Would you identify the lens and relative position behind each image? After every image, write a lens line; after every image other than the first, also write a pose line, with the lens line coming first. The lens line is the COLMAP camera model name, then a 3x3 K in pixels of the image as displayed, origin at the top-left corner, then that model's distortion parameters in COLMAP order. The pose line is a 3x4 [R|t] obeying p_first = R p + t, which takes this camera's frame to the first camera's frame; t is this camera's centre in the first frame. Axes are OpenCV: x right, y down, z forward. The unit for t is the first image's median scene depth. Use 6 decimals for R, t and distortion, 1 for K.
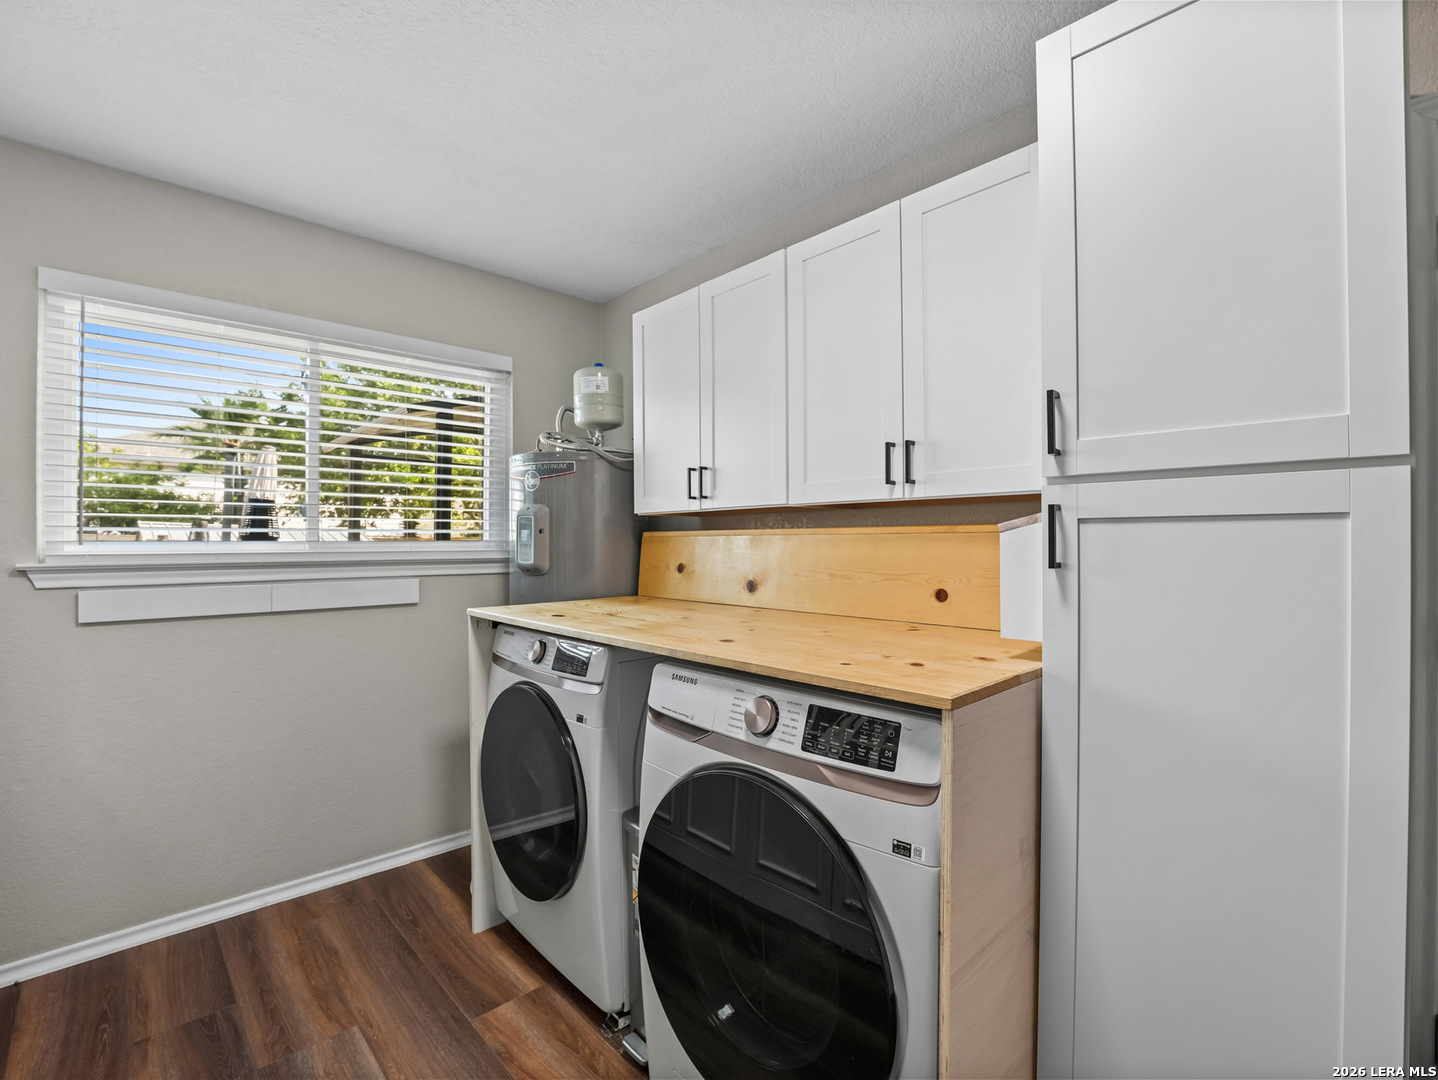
lens RADIAL K [[656.6, 0, 719.6], [0, 656.6, 537.3], [0, 0, 1]] dist [-0.025036, 0.000942]
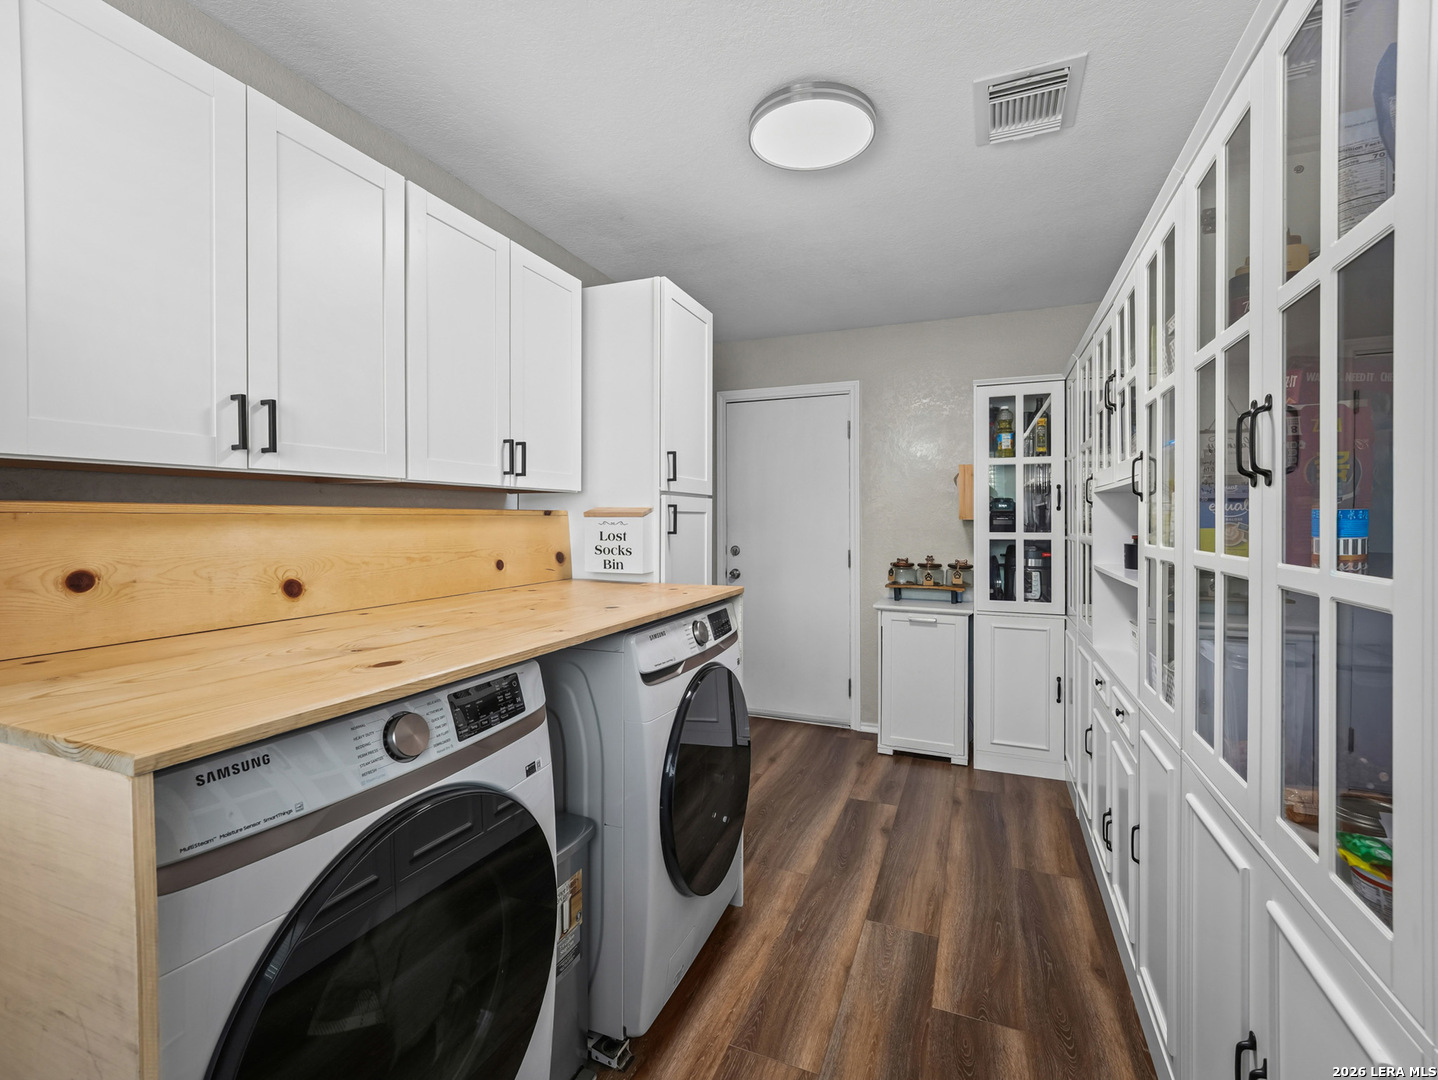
lens RADIAL K [[652.1, 0, 721.2], [0, 652.1, 518.1], [0, 0, 1]] dist [0.000379, -0.000022]
pose [[-0.417082, 0.005113, 0.908854, -0.843020], [-0.002736, 0.999973, -0.006881, 0.005322], [-0.908865, -0.005357, -0.417057, 0.983057]]
